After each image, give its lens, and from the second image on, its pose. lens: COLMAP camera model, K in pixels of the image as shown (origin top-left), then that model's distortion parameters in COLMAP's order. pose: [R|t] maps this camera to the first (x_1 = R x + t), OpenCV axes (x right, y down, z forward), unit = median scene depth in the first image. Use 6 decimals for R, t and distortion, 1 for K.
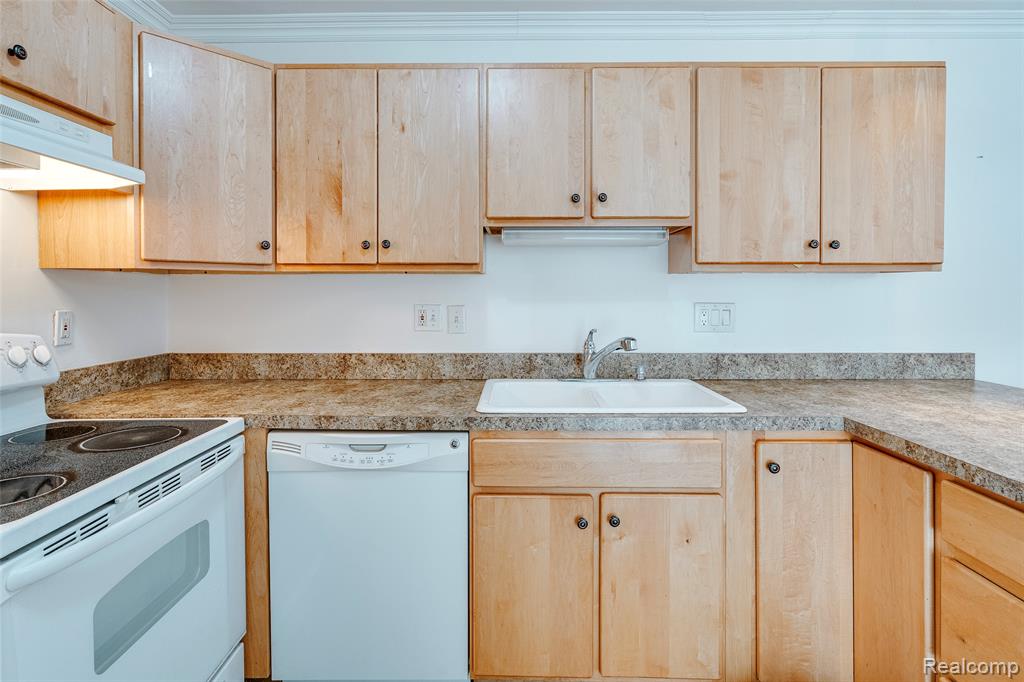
lens RADIAL K [[501.9, 0, 491.5], [0, 501.9, 303.4], [0, 0, 1]] dist [-0.009961, 0.000924]
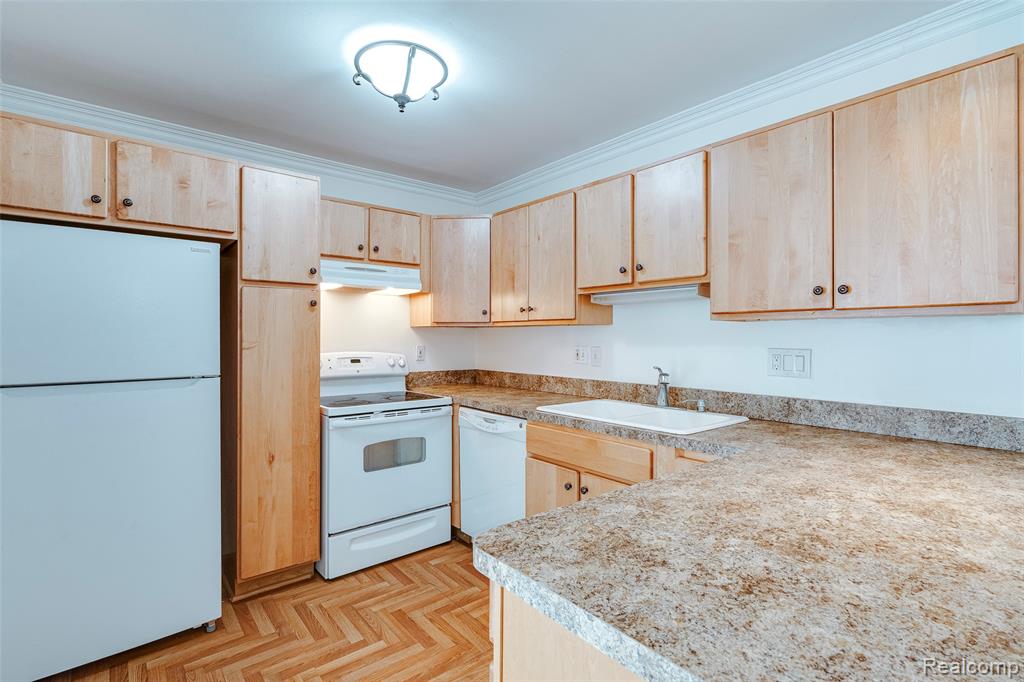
lens RADIAL K [[481.0, 0, 518.2], [0, 481.0, 340.7], [0, 0, 1]] dist [-0.005441, 0.002867]
pose [[0.652904, 0.008415, -0.757394, 0.974699], [-0.015237, 0.999882, -0.002026, -0.007556], [0.757288, 0.012863, 0.652955, -0.081107]]
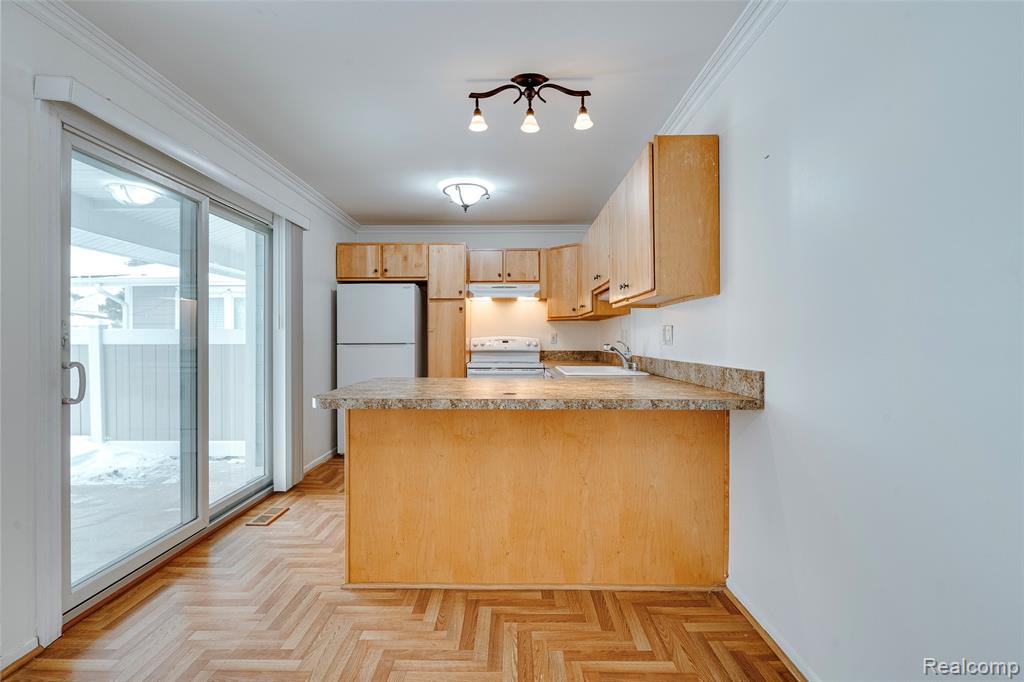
lens RADIAL K [[481.0, 0, 515.9], [0, 481.0, 339.3], [0, 0, 1]] dist [-0.005441, 0.002867]
pose [[0.010242, 0.000748, -0.999947, 2.176139], [-0.013052, 0.999915, 0.000614, 0.053257], [0.999862, 0.013045, 0.010251, 0.635530]]
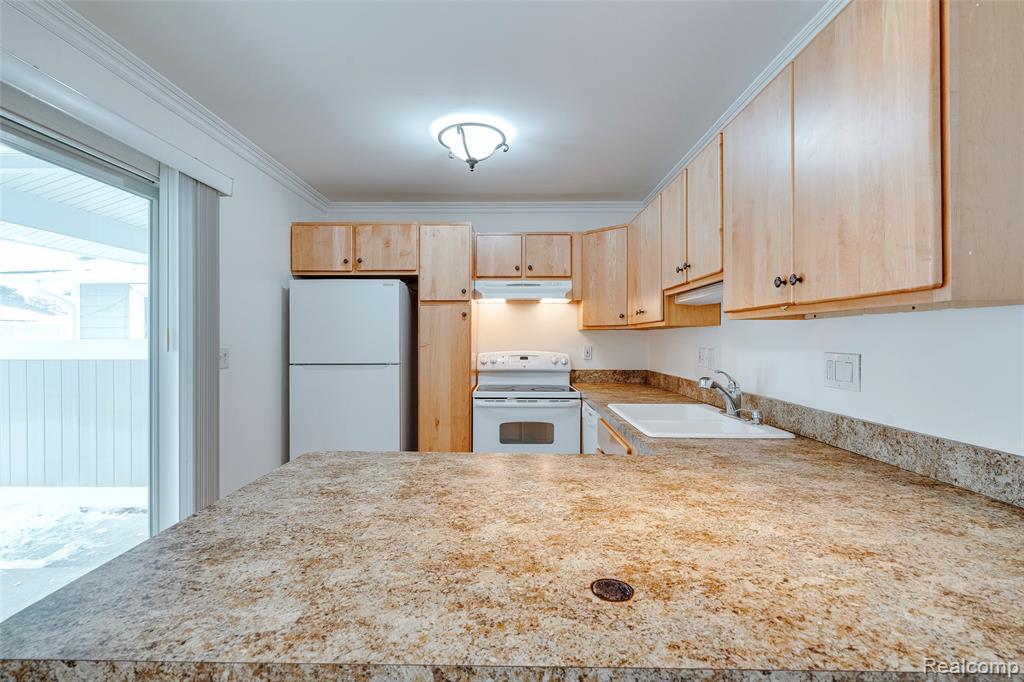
lens RADIAL K [[481.0, 0, 511.8], [0, 481.0, 338.9], [0, 0, 1]] dist [-0.005441, 0.002867]
pose [[-0.002094, 0.001404, -0.999997, 1.432654], [-0.015997, 0.999871, 0.001437, -0.018251], [0.999870, 0.016000, -0.002072, 0.551650]]
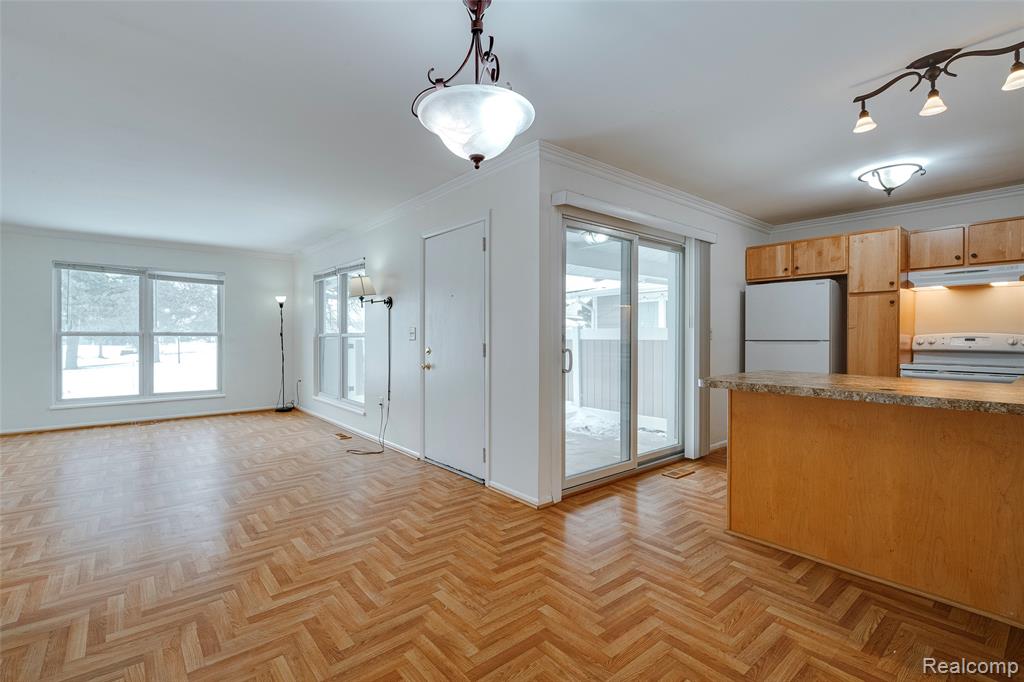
lens RADIAL K [[472.6, 0, 489.0], [0, 472.6, 340.5], [0, 0, 1]] dist [-0.002671, 0.001367]
pose [[-0.777941, 0.005772, -0.628311, 2.501738], [-0.009145, 0.999748, 0.020507, 0.049187], [0.628271, 0.021699, -0.777692, 0.912401]]
